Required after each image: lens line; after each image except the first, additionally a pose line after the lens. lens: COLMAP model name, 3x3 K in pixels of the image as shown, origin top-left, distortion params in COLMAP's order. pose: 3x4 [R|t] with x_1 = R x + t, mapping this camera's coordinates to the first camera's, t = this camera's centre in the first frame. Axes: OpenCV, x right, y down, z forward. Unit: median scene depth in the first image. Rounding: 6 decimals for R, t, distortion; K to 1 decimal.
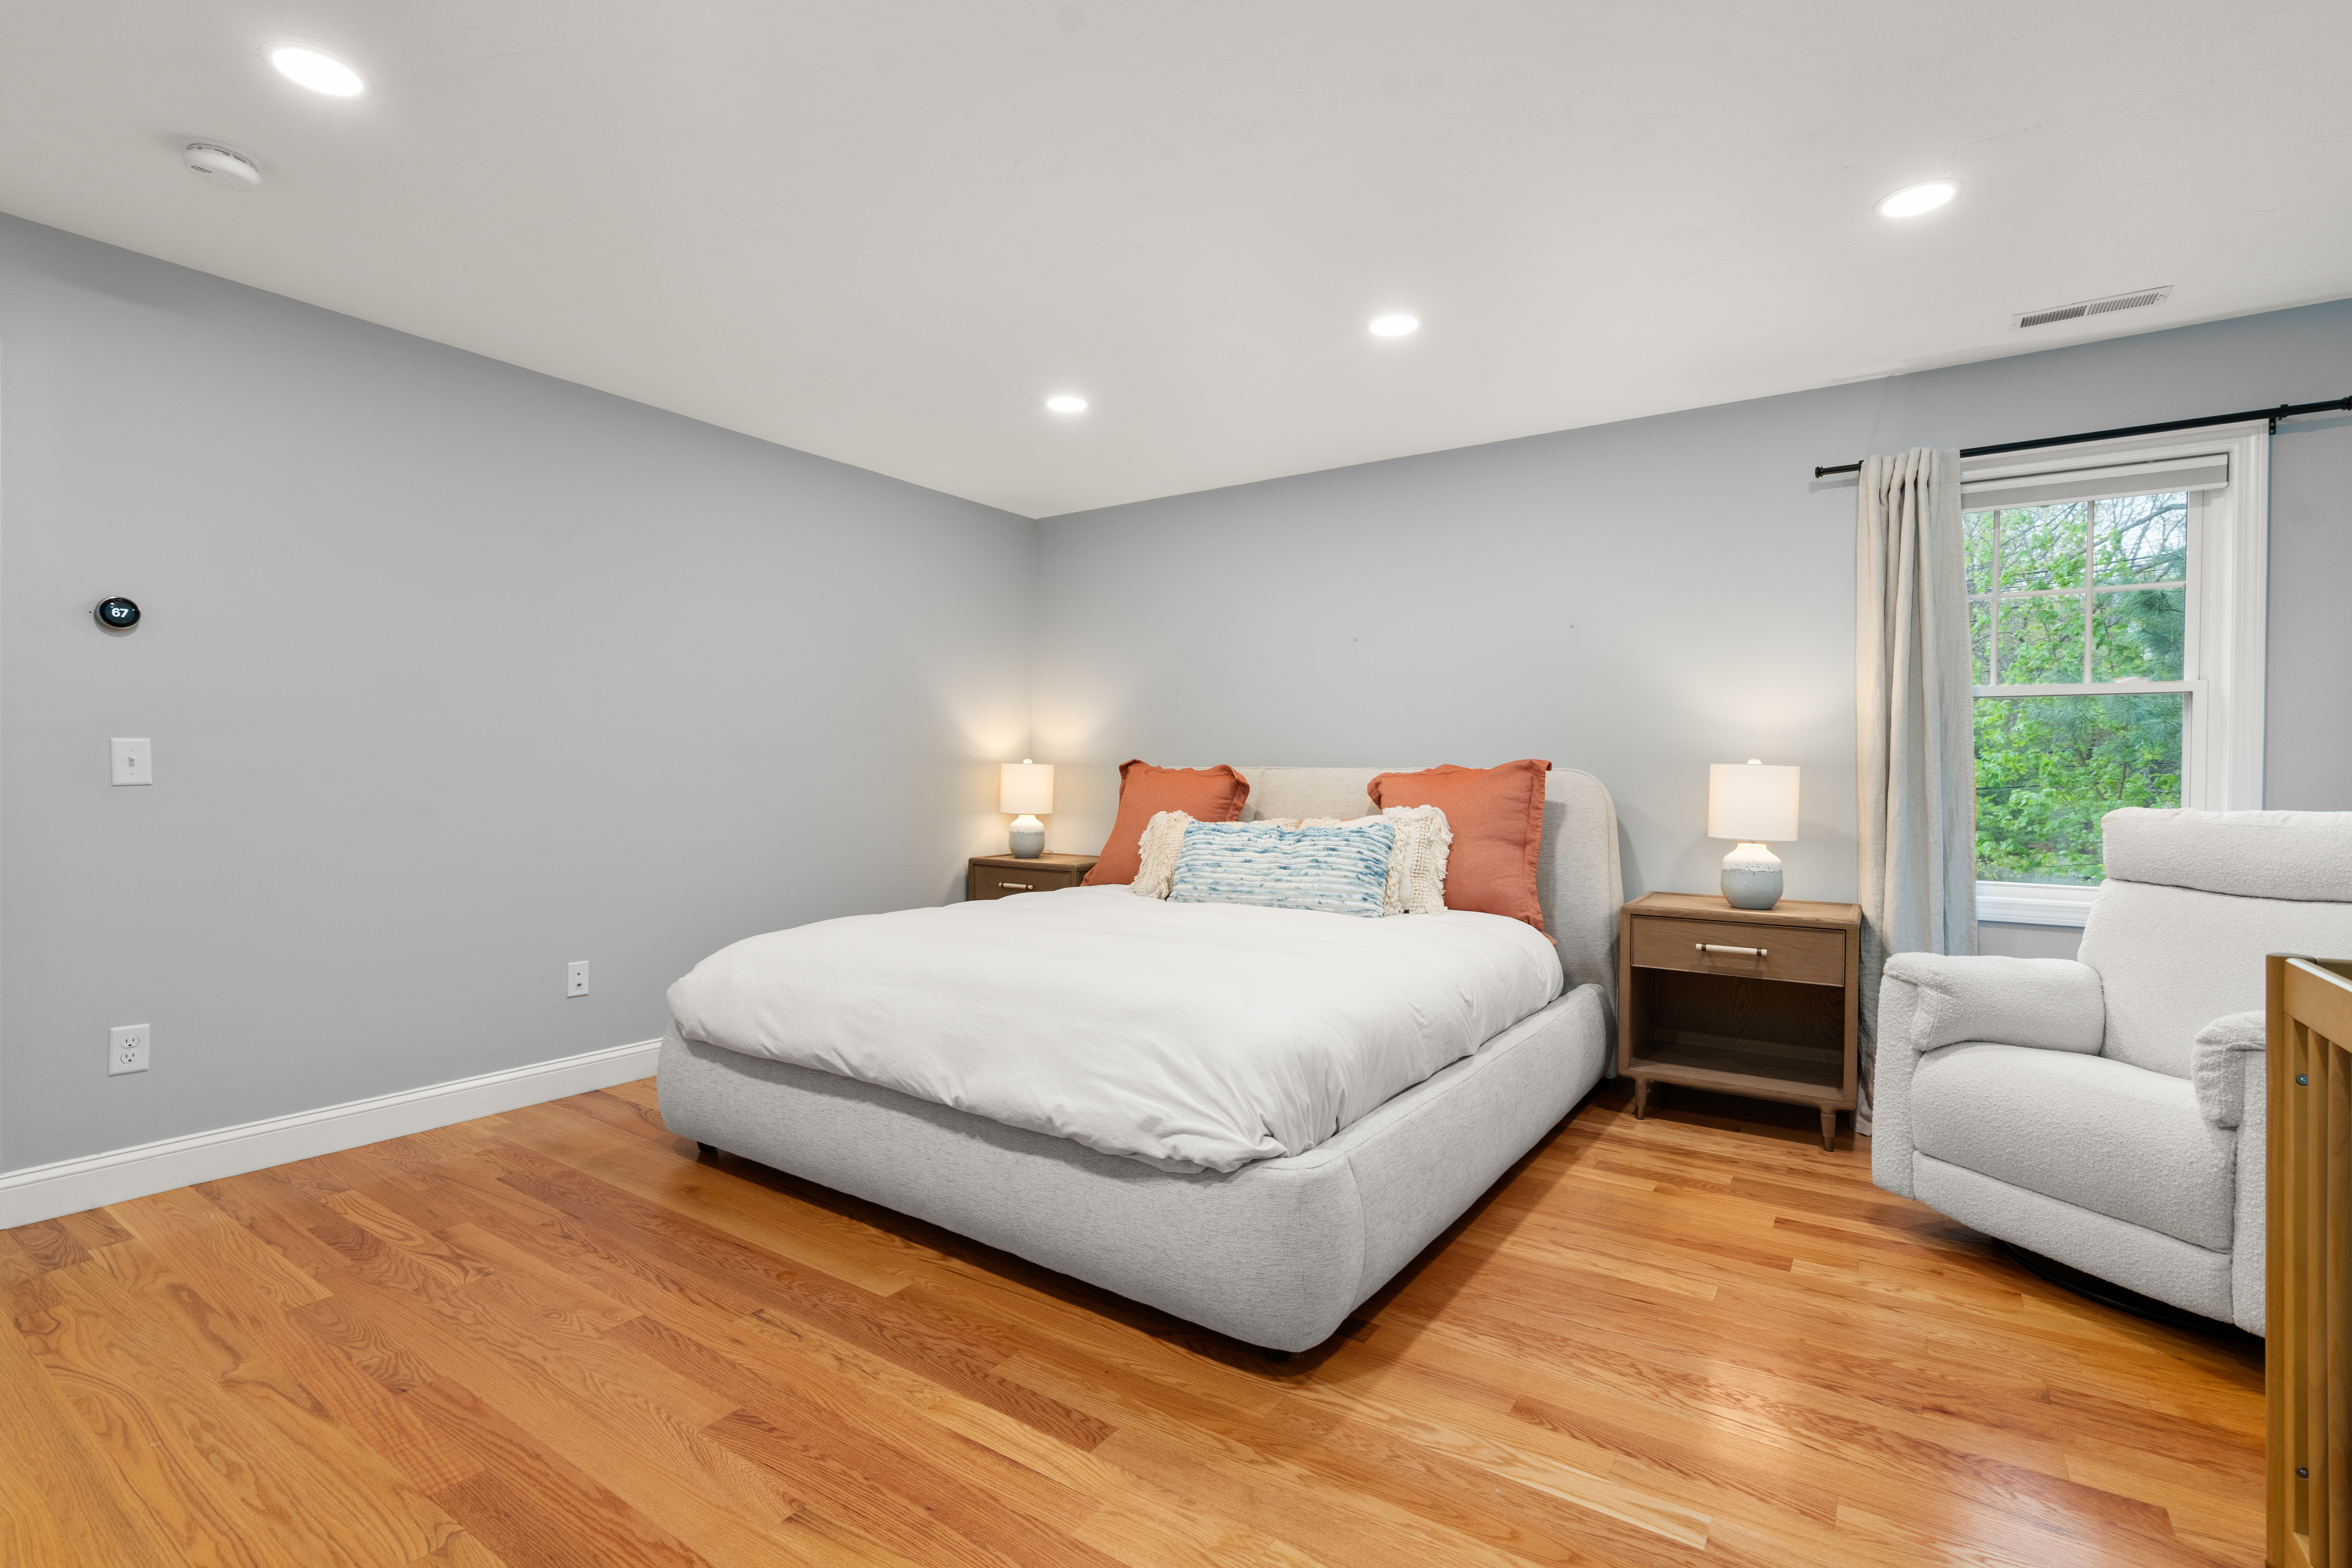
lens RADIAL K [[1076.9, 0, 1164.1], [0, 1076.9, 773.3], [0, 0, 1]] dist [-0.001472, -0.000502]
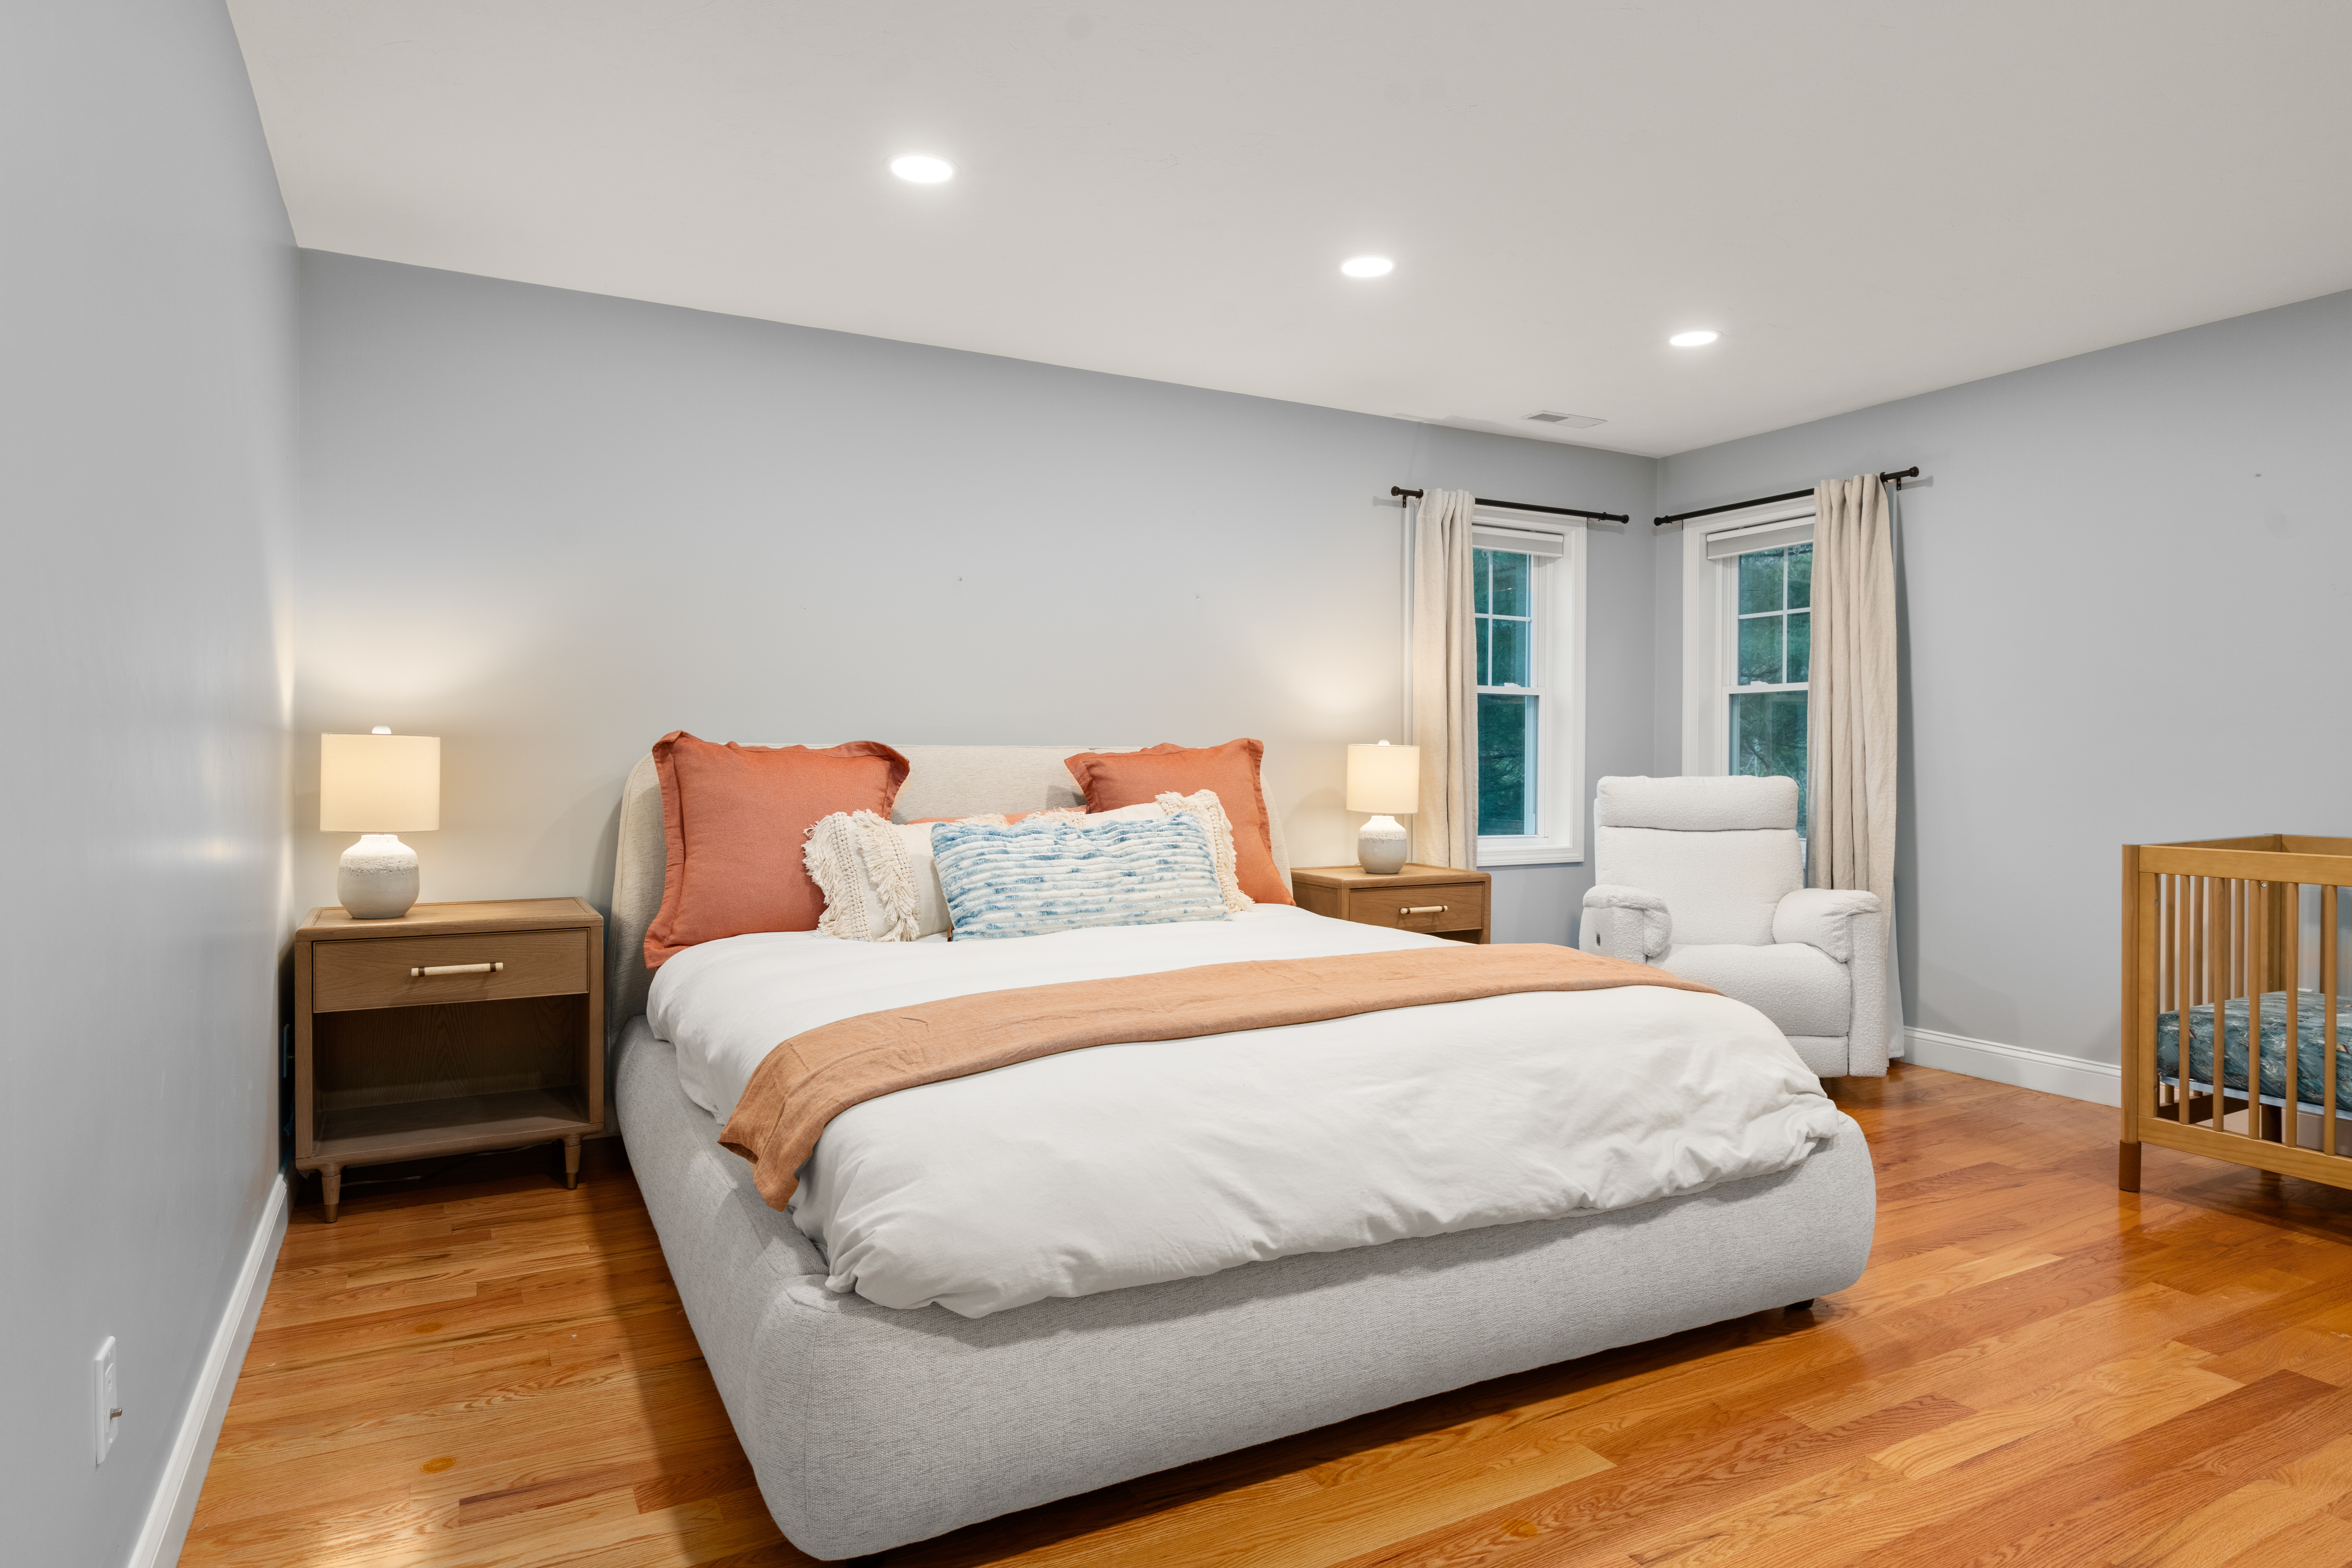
lens RADIAL K [[1354.1, 0, 1166.9], [0, 1354.1, 768.9], [0, 0, 1]] dist [0.004012, -0.000127]
pose [[0.454750, -0.014265, 0.890505, -0.773087], [-0.001752, 0.999855, 0.016911, -0.006170], [-0.890617, -0.009250, 0.454660, 0.538569]]
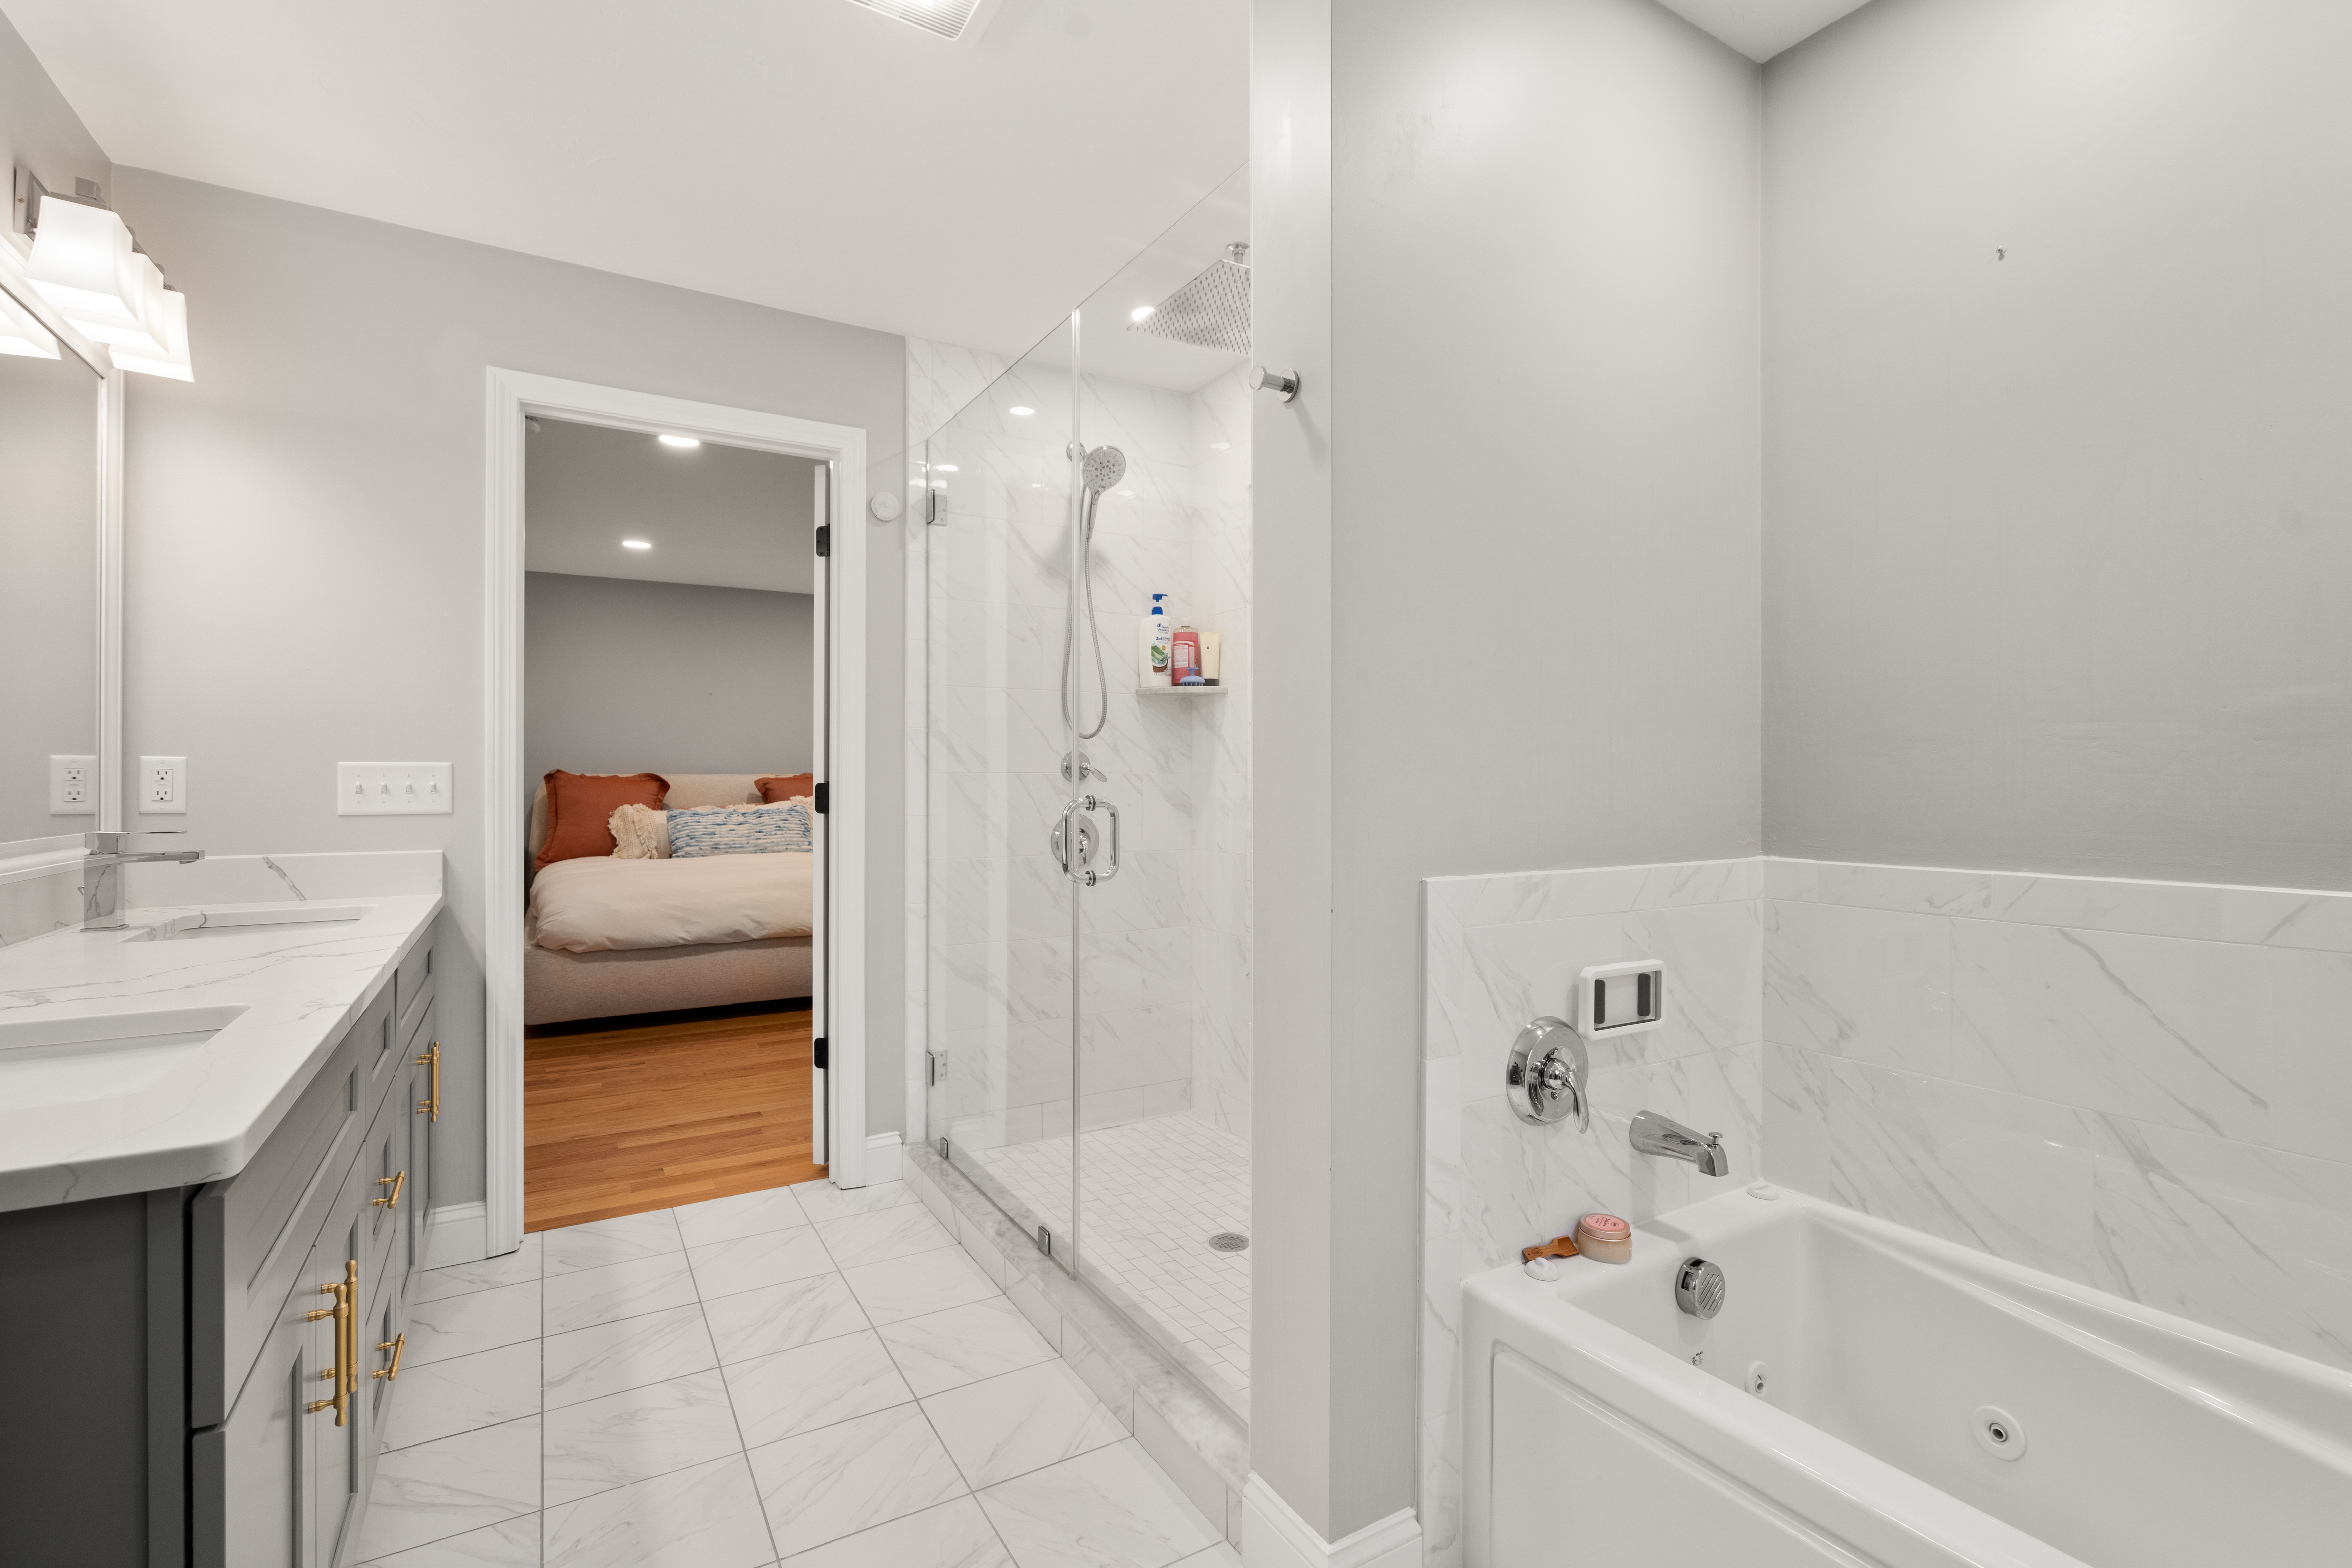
lens RADIAL K [[1076.9, 0, 1177.5], [0, 1076.9, 779.9], [0, 0, 1]] dist [-0.001472, -0.000502]
pose [[0.419170, -0.015945, 0.907768, -1.247524], [0.002093, 0.999860, 0.016597, -0.026917], [-0.907906, -0.005057, 0.419144, -0.389014]]
